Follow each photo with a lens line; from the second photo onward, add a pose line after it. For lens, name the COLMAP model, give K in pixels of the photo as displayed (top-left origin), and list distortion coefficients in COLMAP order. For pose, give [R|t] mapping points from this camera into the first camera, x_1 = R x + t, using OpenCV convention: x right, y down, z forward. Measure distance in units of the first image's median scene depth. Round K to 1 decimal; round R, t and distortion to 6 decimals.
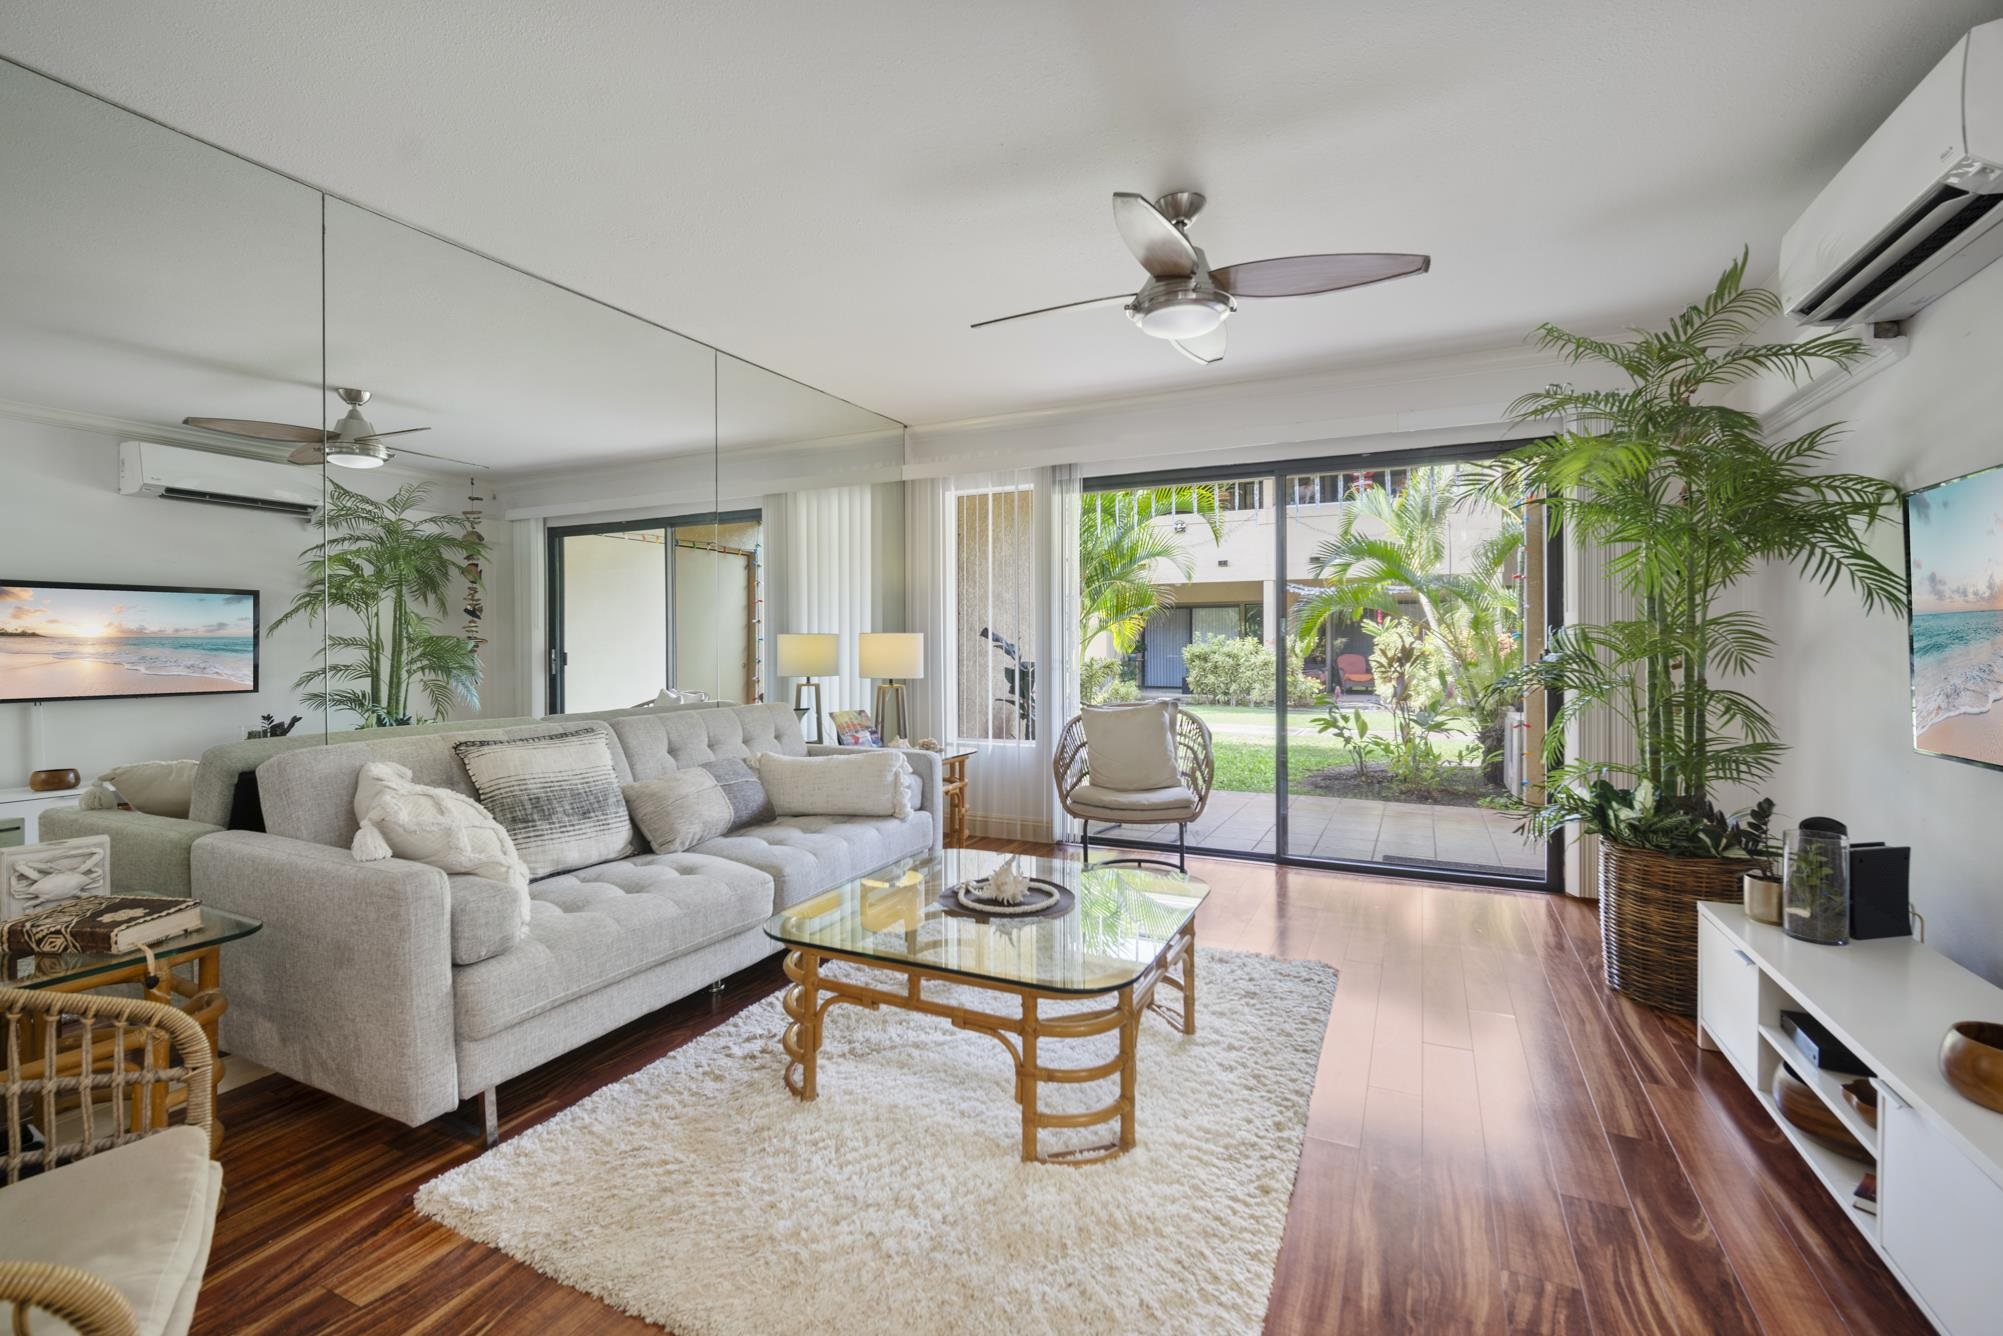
lens RADIAL K [[876.9, 0, 1004.8], [0, 876.9, 649.7], [0, 0, 1]] dist [-0.014050, 0.004189]
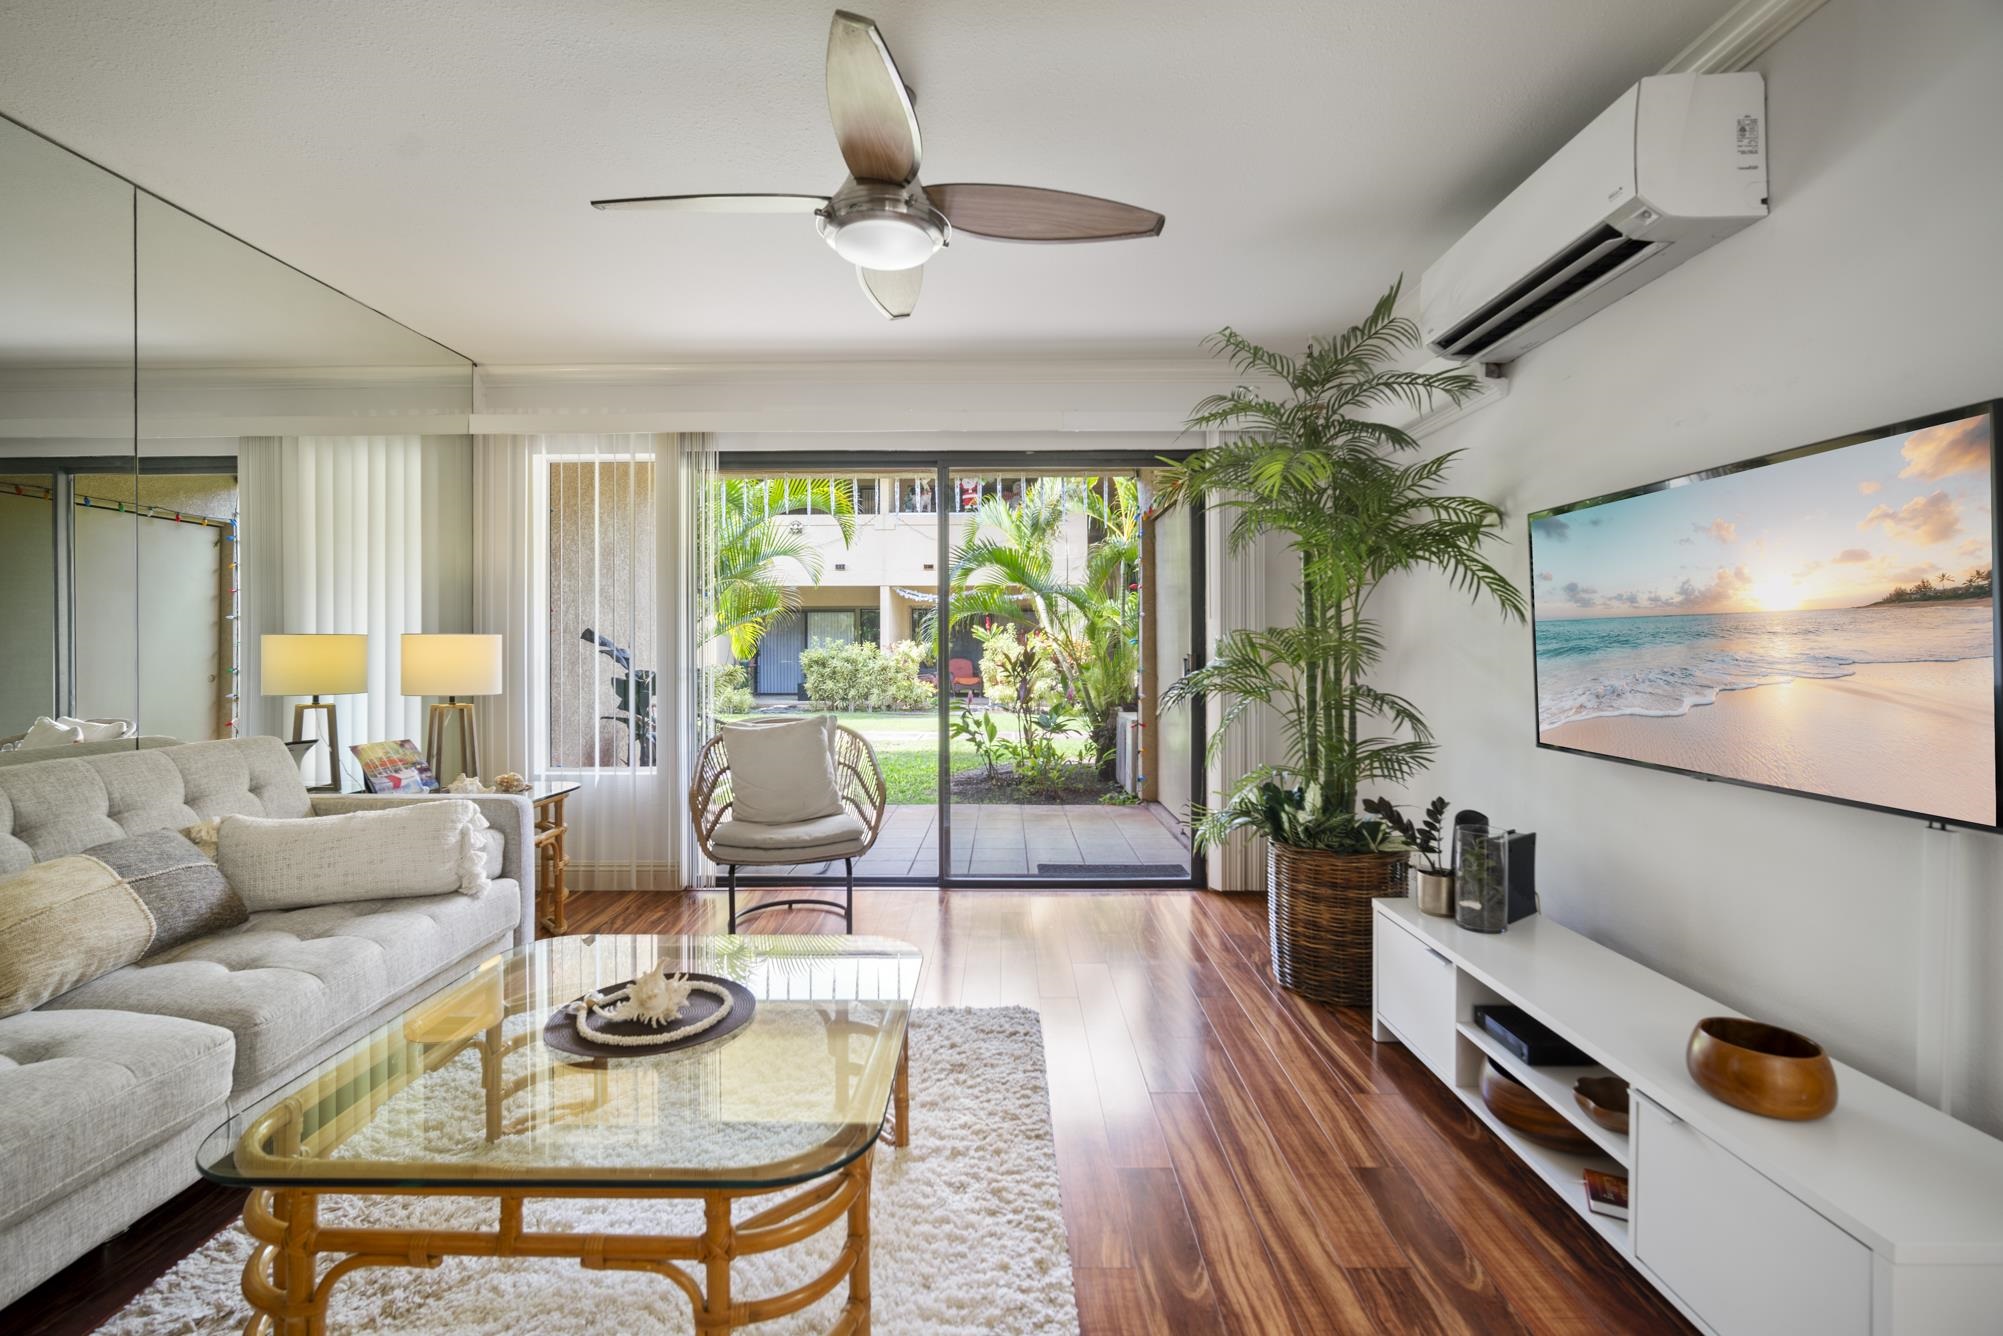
lens RADIAL K [[876.9, 0, 1004.8], [0, 876.9, 649.7], [0, 0, 1]] dist [-0.014050, 0.004189]
pose [[0.904484, 0.000376, 0.426506, -0.031575], [0.002088, 0.999984, -0.005309, -0.001498], [-0.426502, 0.005692, 0.904469, 0.192472]]
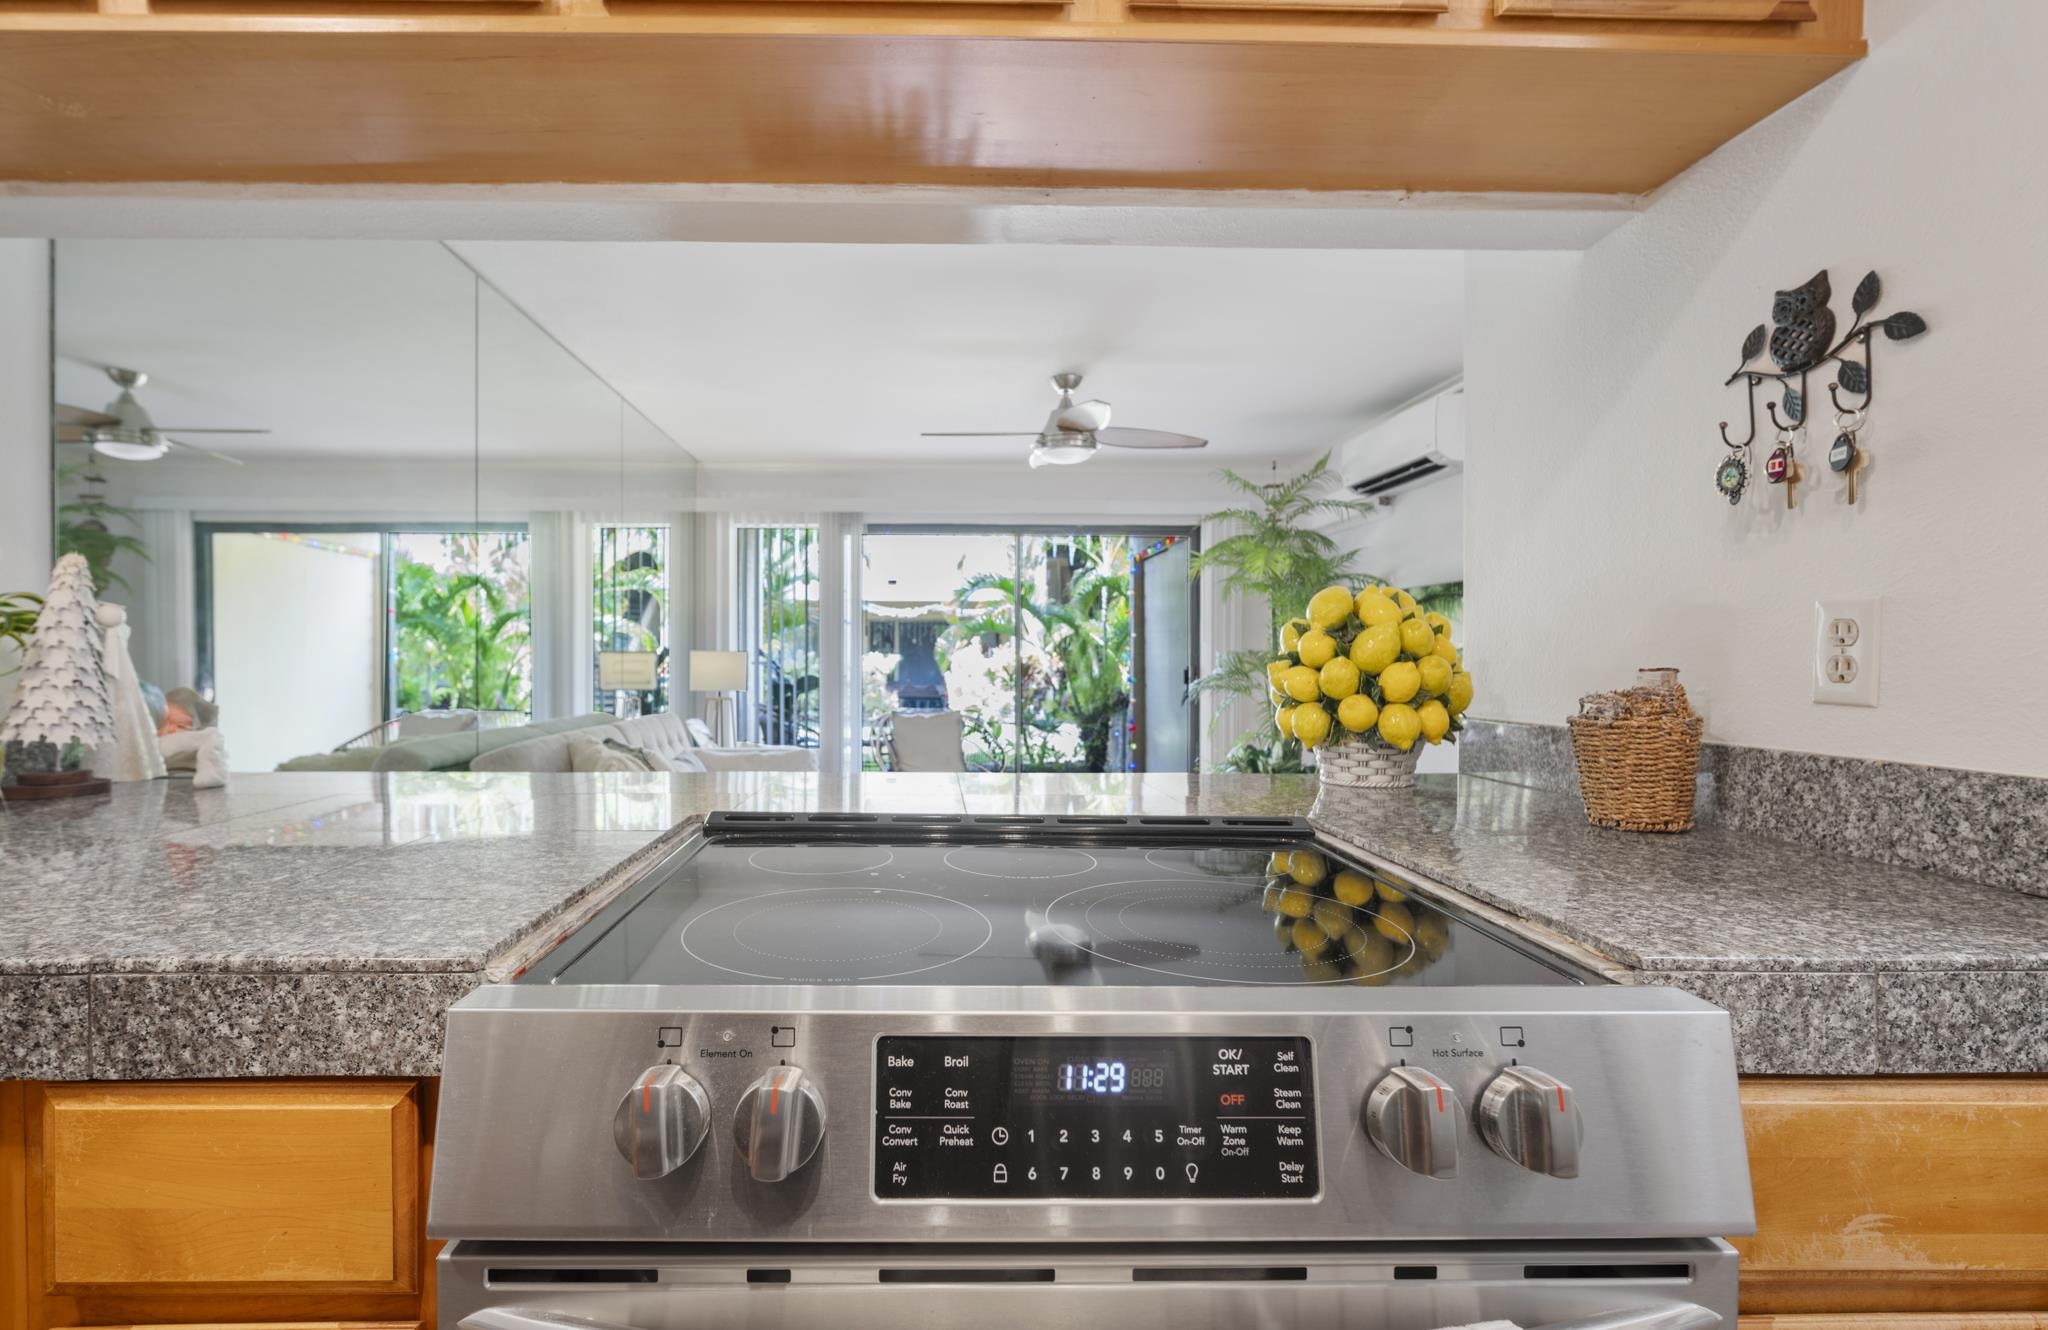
lens RADIAL K [[926.4, 0, 955.2], [0, 926.4, 665.1], [0, 0, 1]] dist [-0.002090, -0.000498]
pose [[0.893529, 0.004343, 0.448985, -0.587129], [-0.003129, 0.999989, -0.003445, 0.004802], [-0.448996, 0.001673, 0.893532, -0.317764]]
